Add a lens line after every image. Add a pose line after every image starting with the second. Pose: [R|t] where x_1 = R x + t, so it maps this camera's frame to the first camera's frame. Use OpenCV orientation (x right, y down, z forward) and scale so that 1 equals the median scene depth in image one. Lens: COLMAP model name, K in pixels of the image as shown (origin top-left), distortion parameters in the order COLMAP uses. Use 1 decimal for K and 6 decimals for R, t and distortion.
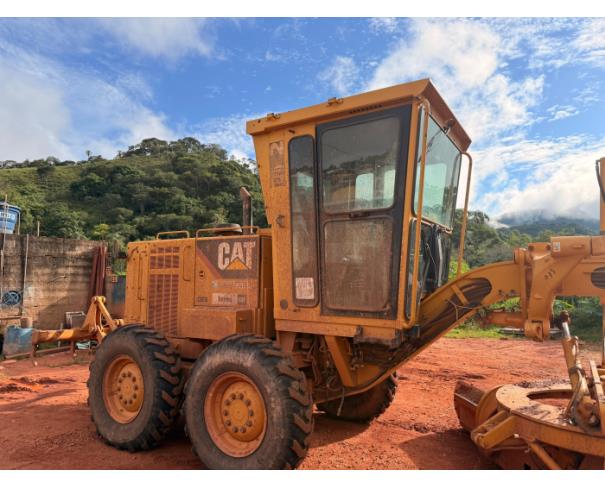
lens RADIAL K [[422.8, 0, 300.1], [0, 422.8, 242.0], [0, 0, 1]] dist [0.035029, -0.020982]
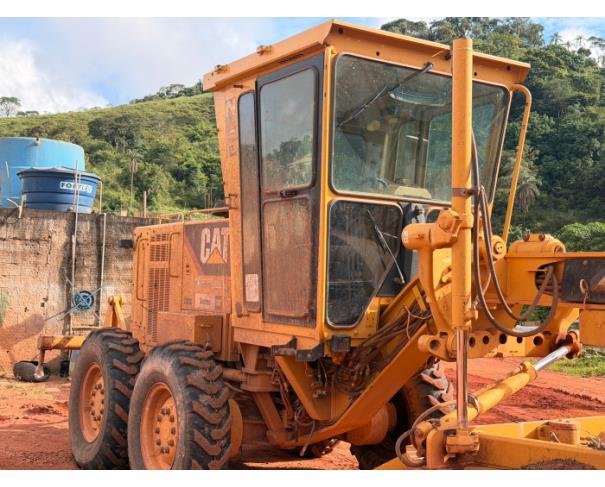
lens RADIAL K [[839.6, 0, 304.3], [0, 839.6, 245.8], [0, 0, 1]] dist [0.098248, 0.000000]
pose [[0.899204, 0.003138, -0.437519, 0.657378], [0.013153, 0.999328, 0.034200, -0.016928], [0.437332, -0.036507, 0.898559, -0.299818]]
